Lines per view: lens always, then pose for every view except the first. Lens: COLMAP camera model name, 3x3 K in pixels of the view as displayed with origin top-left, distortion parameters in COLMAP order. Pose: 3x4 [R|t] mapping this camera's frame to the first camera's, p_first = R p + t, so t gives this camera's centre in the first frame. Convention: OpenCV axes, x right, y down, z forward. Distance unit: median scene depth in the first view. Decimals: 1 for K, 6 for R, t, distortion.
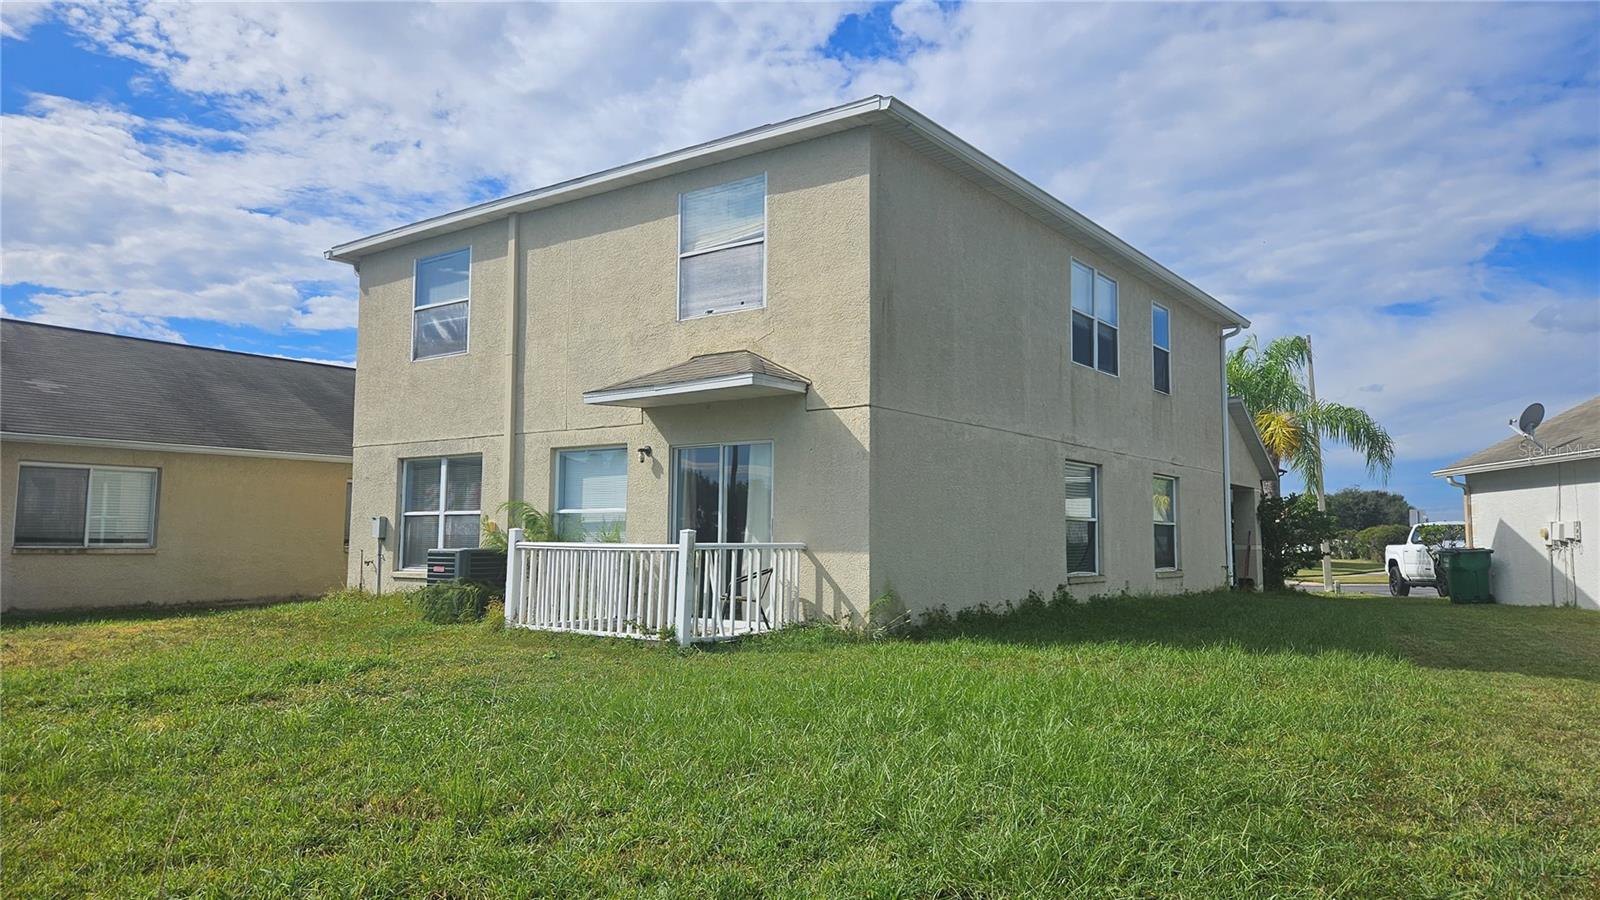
lens RADIAL K [[1074.4, 0, 798.3], [0, 1074.4, 435.1], [0, 0, 1]] dist [0.077312, -0.058894]
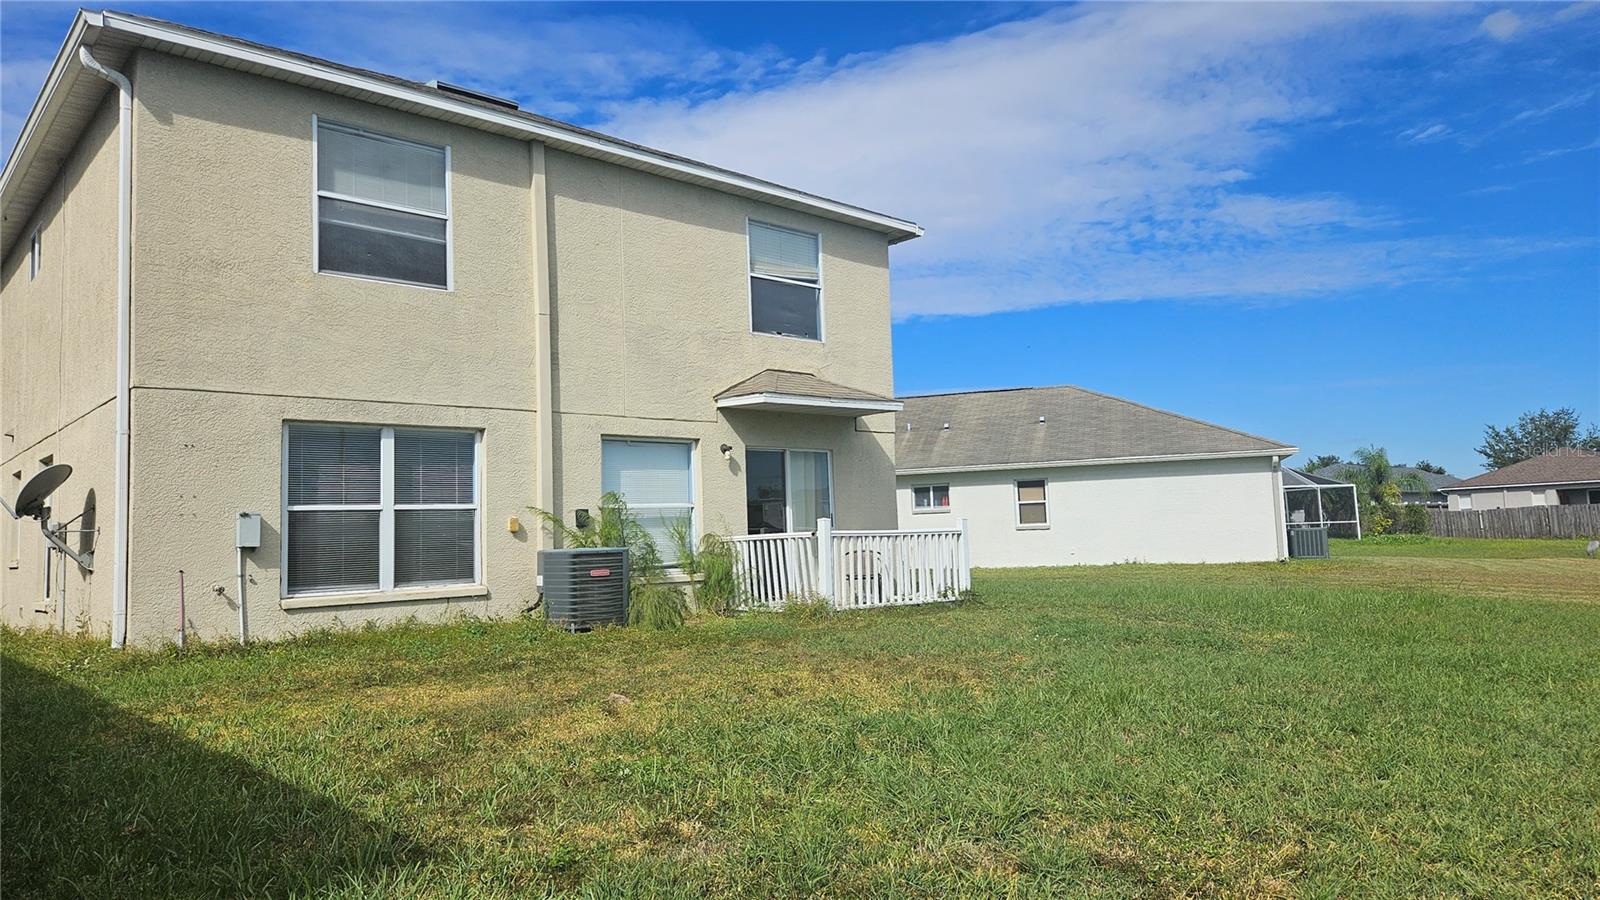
lens RADIAL K [[1074.4, 0, 801.2], [0, 1074.4, 461.3], [0, 0, 1]] dist [0.077312, -0.058894]
pose [[0.189344, 0.060907, 0.980020, -1.034860], [-0.053670, 0.997224, -0.051607, 0.068976], [-0.980443, -0.042826, 0.192087, 0.651307]]
